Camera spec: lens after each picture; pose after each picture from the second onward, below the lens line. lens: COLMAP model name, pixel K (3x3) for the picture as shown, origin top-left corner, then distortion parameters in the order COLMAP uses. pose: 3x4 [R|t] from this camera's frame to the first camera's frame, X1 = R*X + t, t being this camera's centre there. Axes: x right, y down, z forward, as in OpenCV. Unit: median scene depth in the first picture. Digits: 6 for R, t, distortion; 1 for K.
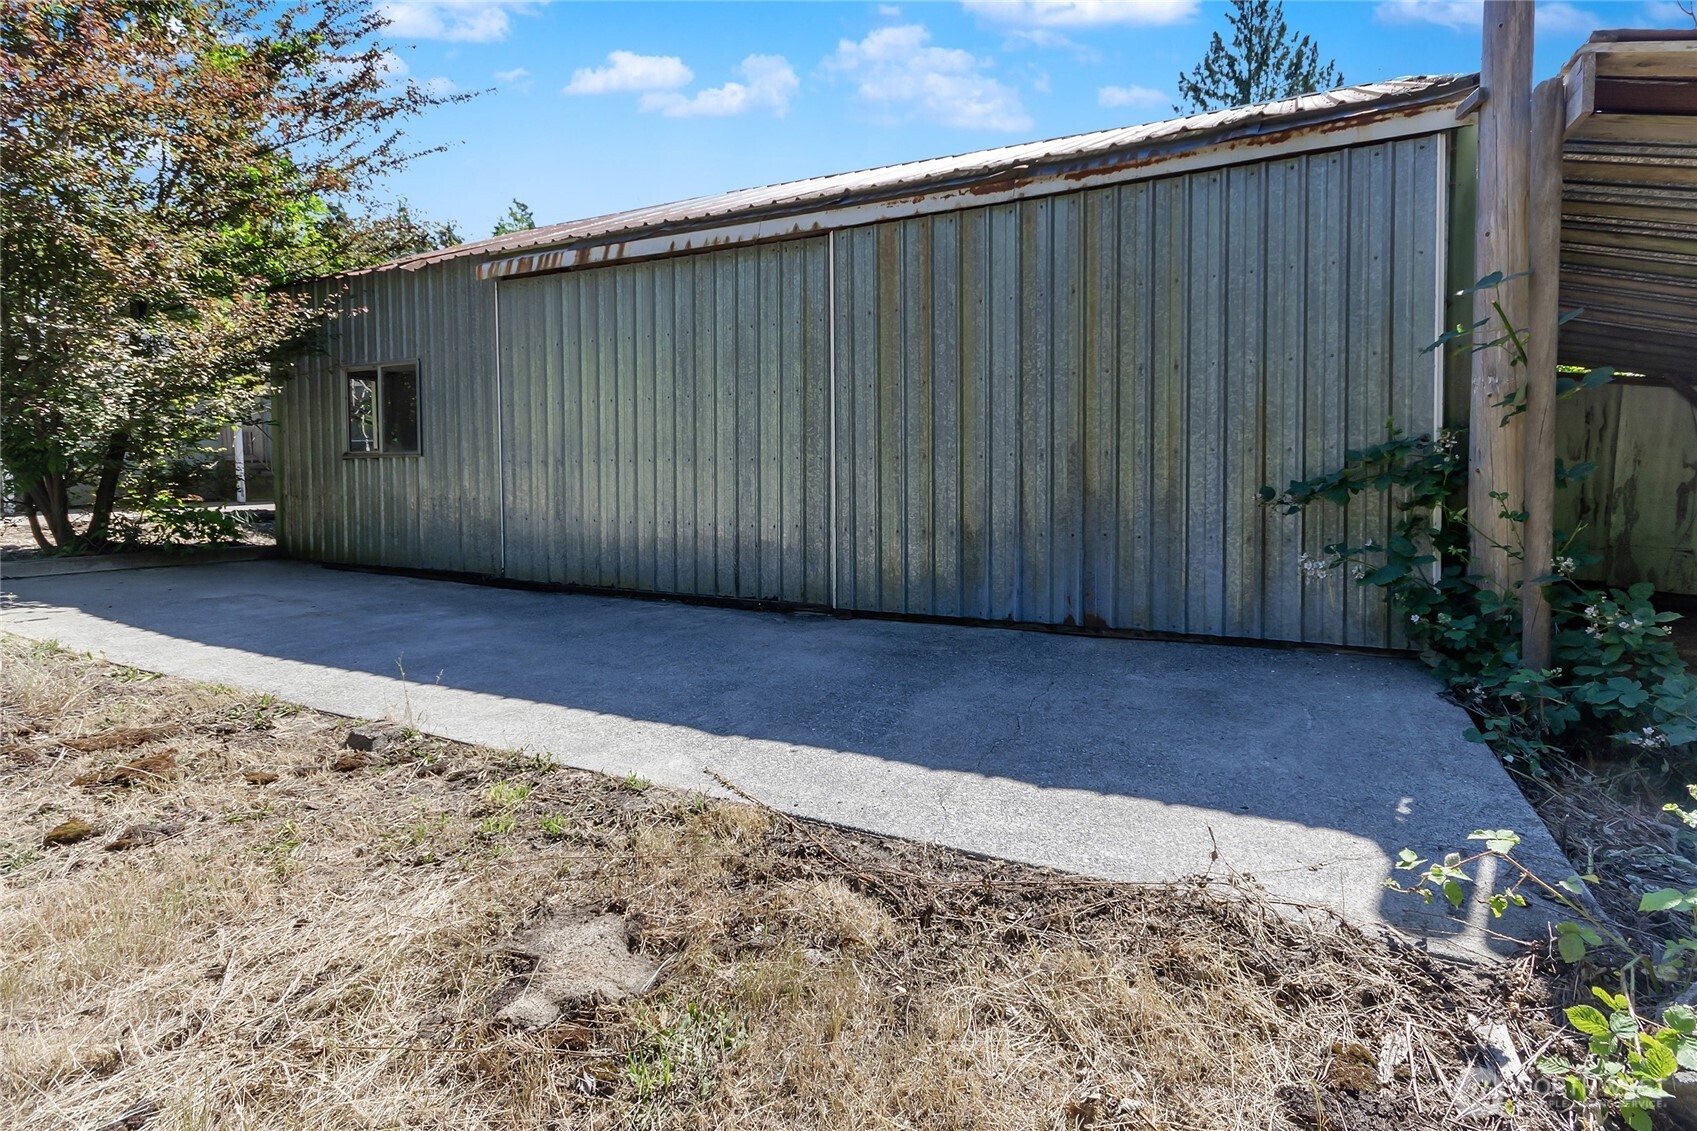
lens RADIAL K [[878.9, 0, 847.2], [0, 878.9, 544.9], [0, 0, 1]] dist [0.002732, -0.000507]
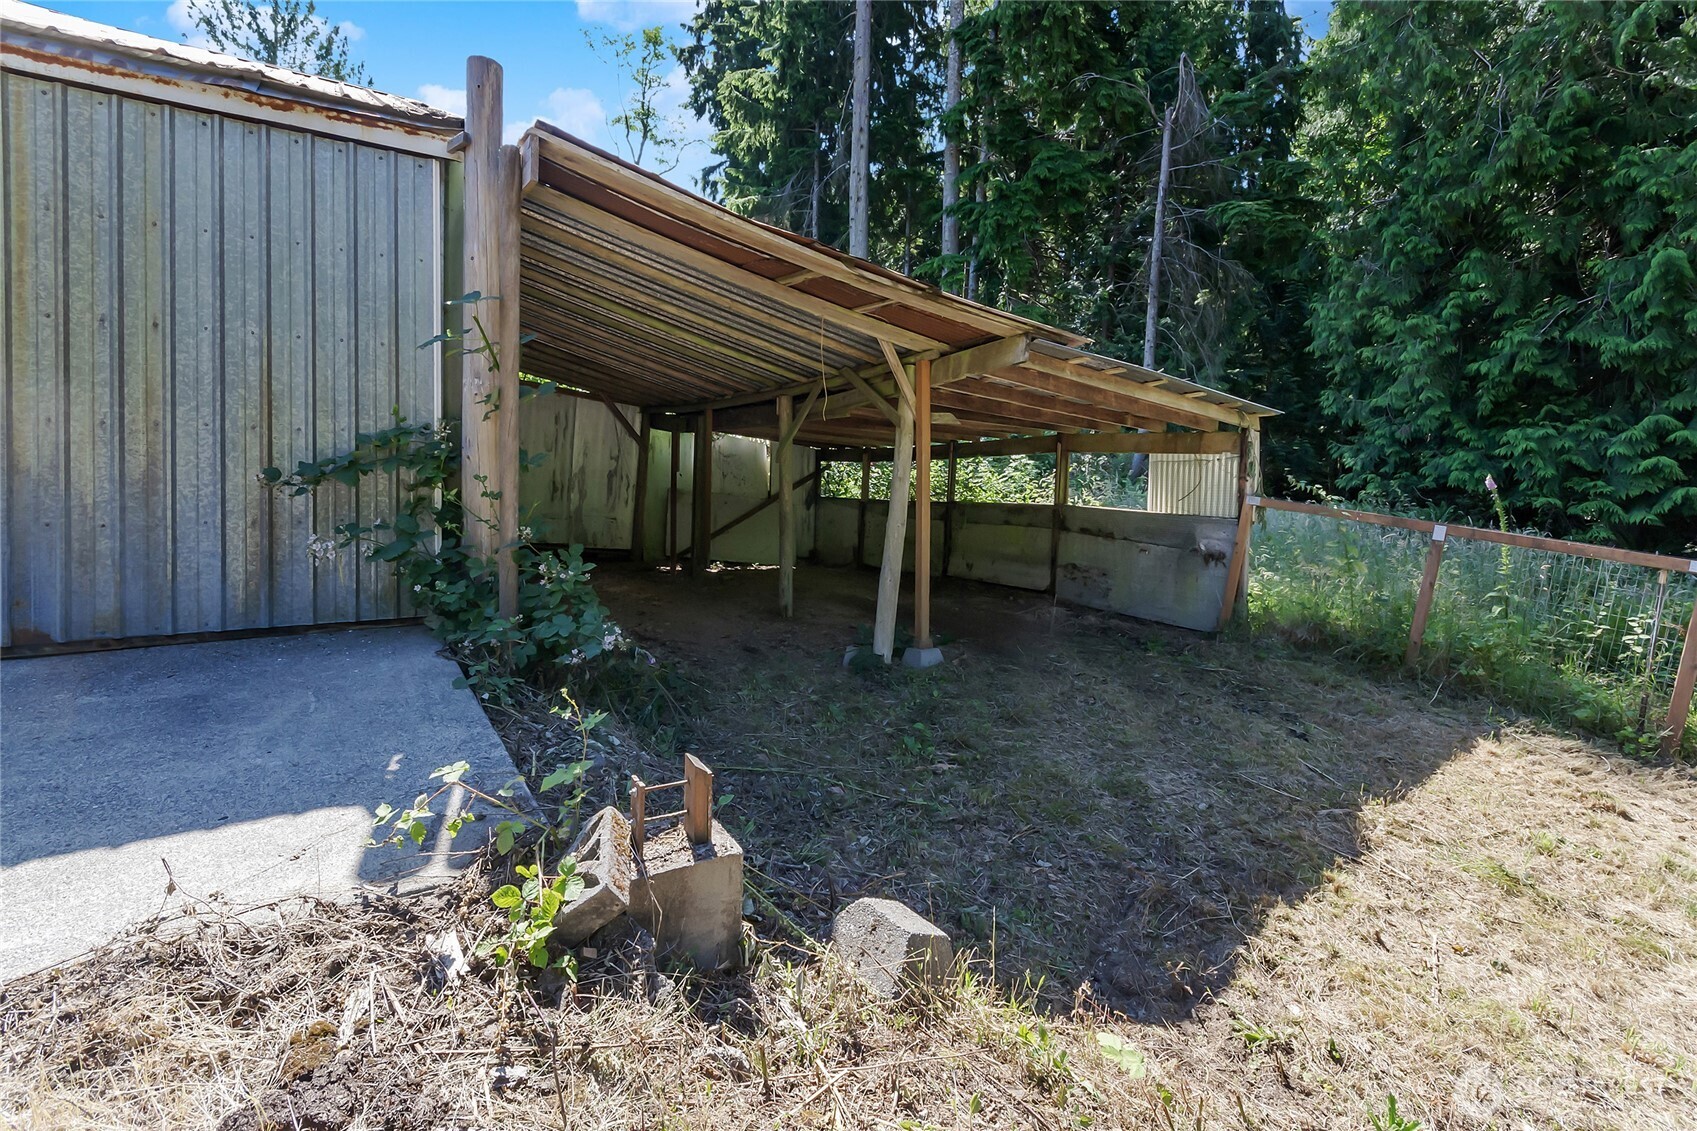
lens RADIAL K [[878.9, 0, 847.2], [0, 878.9, 544.9], [0, 0, 1]] dist [0.002732, -0.000507]
pose [[0.446820, -0.062853, 0.892413, -0.100290], [0.041473, 0.997912, 0.049518, -0.003335], [-0.893662, 0.014886, 0.448494, 0.016223]]
